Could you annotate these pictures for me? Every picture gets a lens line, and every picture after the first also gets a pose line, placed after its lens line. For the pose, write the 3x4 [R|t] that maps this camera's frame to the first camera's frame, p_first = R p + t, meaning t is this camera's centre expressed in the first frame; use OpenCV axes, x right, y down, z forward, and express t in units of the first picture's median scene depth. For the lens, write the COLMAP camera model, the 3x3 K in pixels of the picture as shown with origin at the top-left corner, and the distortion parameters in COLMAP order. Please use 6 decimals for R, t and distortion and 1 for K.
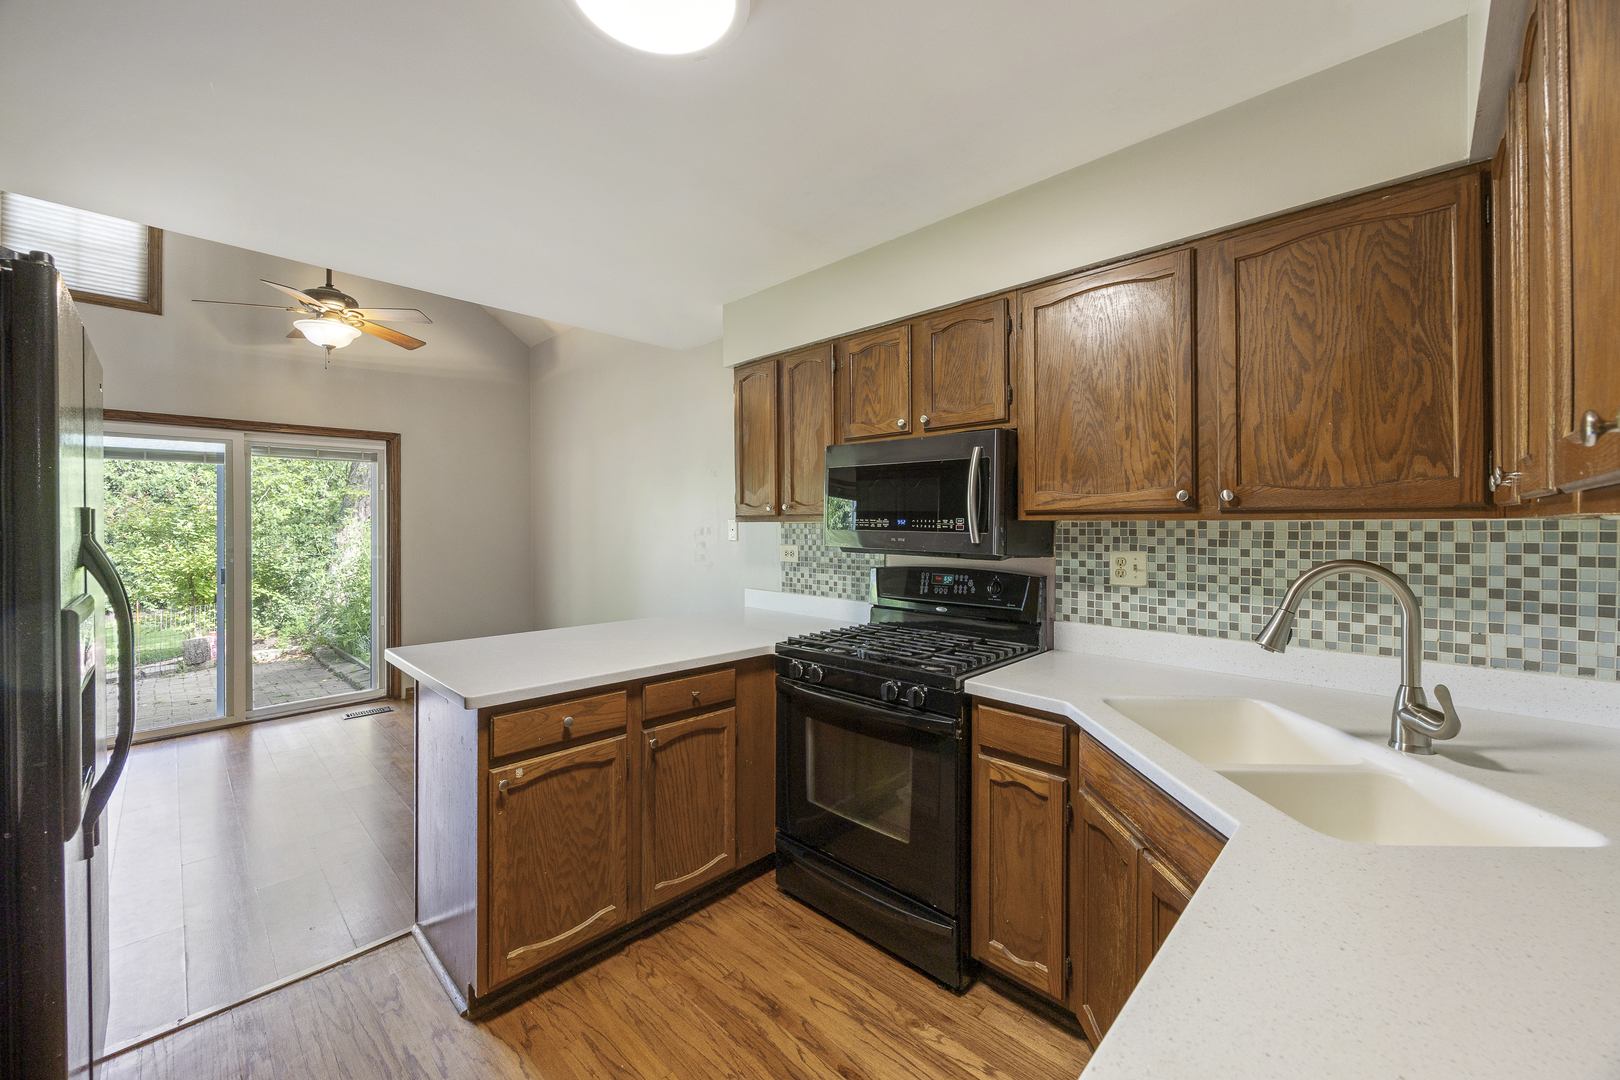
lens RADIAL K [[628.3, 0, 806.6], [0, 628.3, 527.2], [0, 0, 1]] dist [-0.009871, 0.000674]
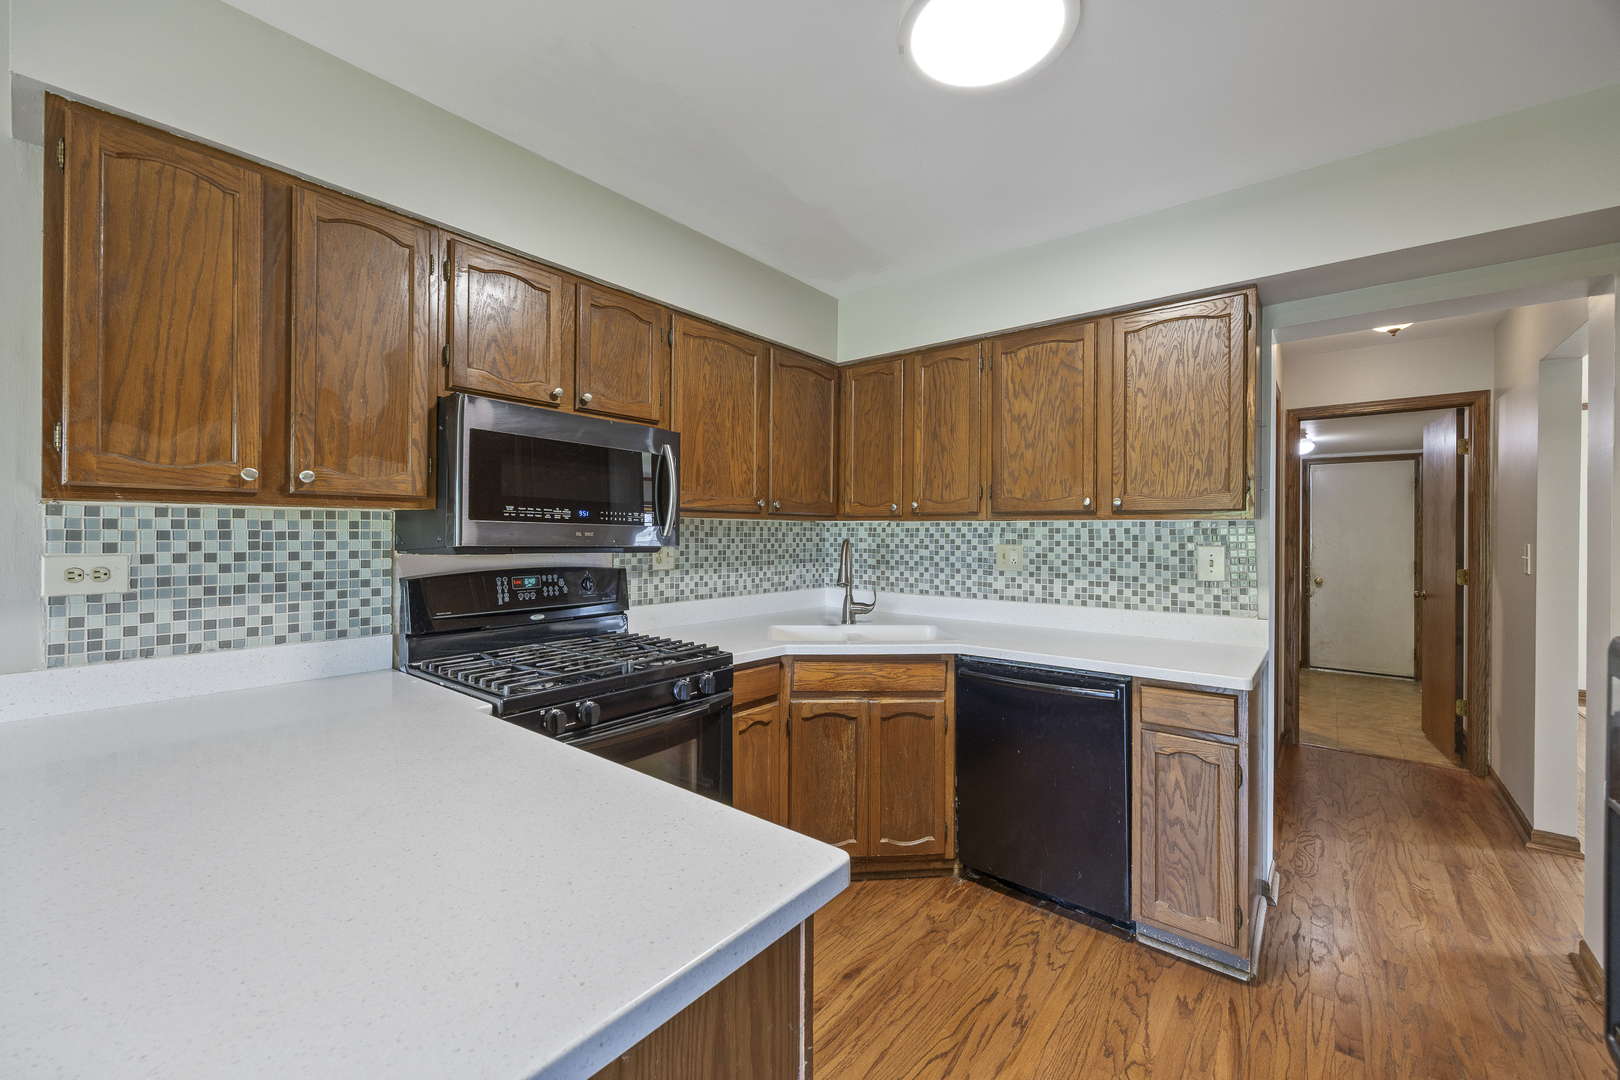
lens RADIAL K [[628.3, 0, 802.6], [0, 628.3, 527.0], [0, 0, 1]] dist [-0.009871, 0.000674]
pose [[-0.088777, 0.009369, 0.996008, -0.774925], [-0.000386, 0.999955, -0.009440, 0.019686], [-0.996051, -0.001222, -0.088769, 0.839180]]
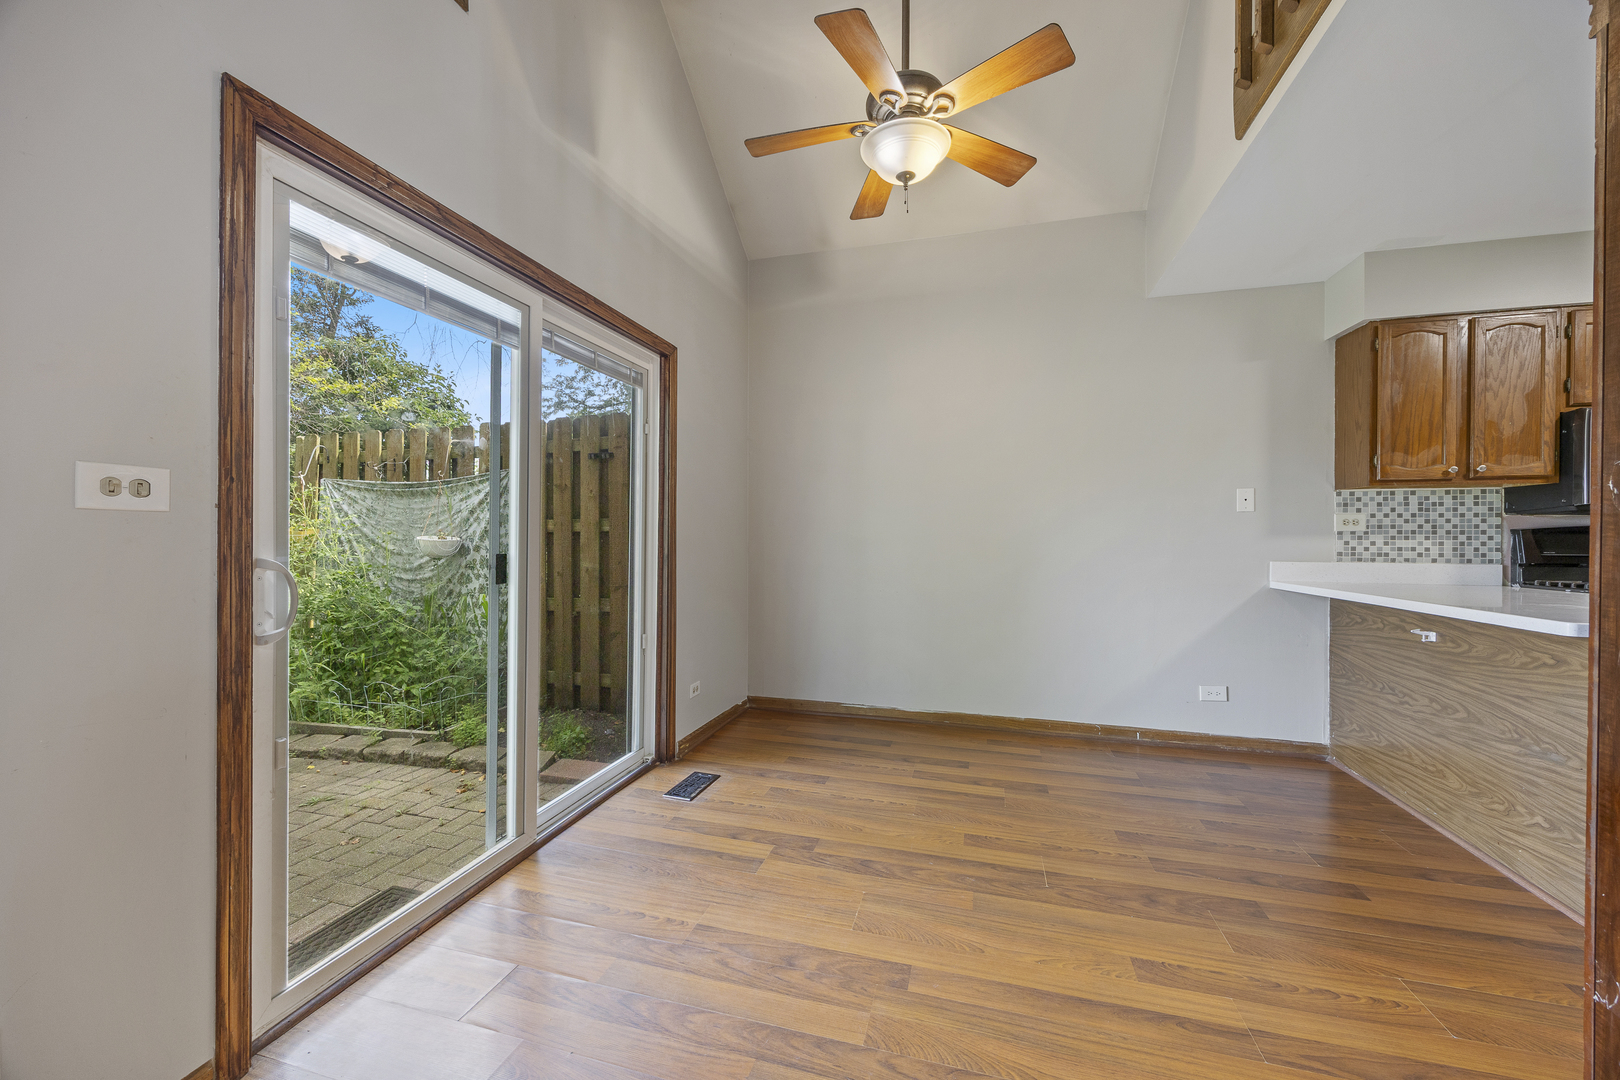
lens RADIAL K [[628.3, 0, 800.9], [0, 628.3, 544.9], [0, 0, 1]] dist [-0.009871, 0.000674]
pose [[0.884678, 0.001286, 0.466200, -1.915832], [-0.003032, 0.999991, 0.002995, 0.119221], [-0.466192, -0.004063, 0.884674, 0.832268]]
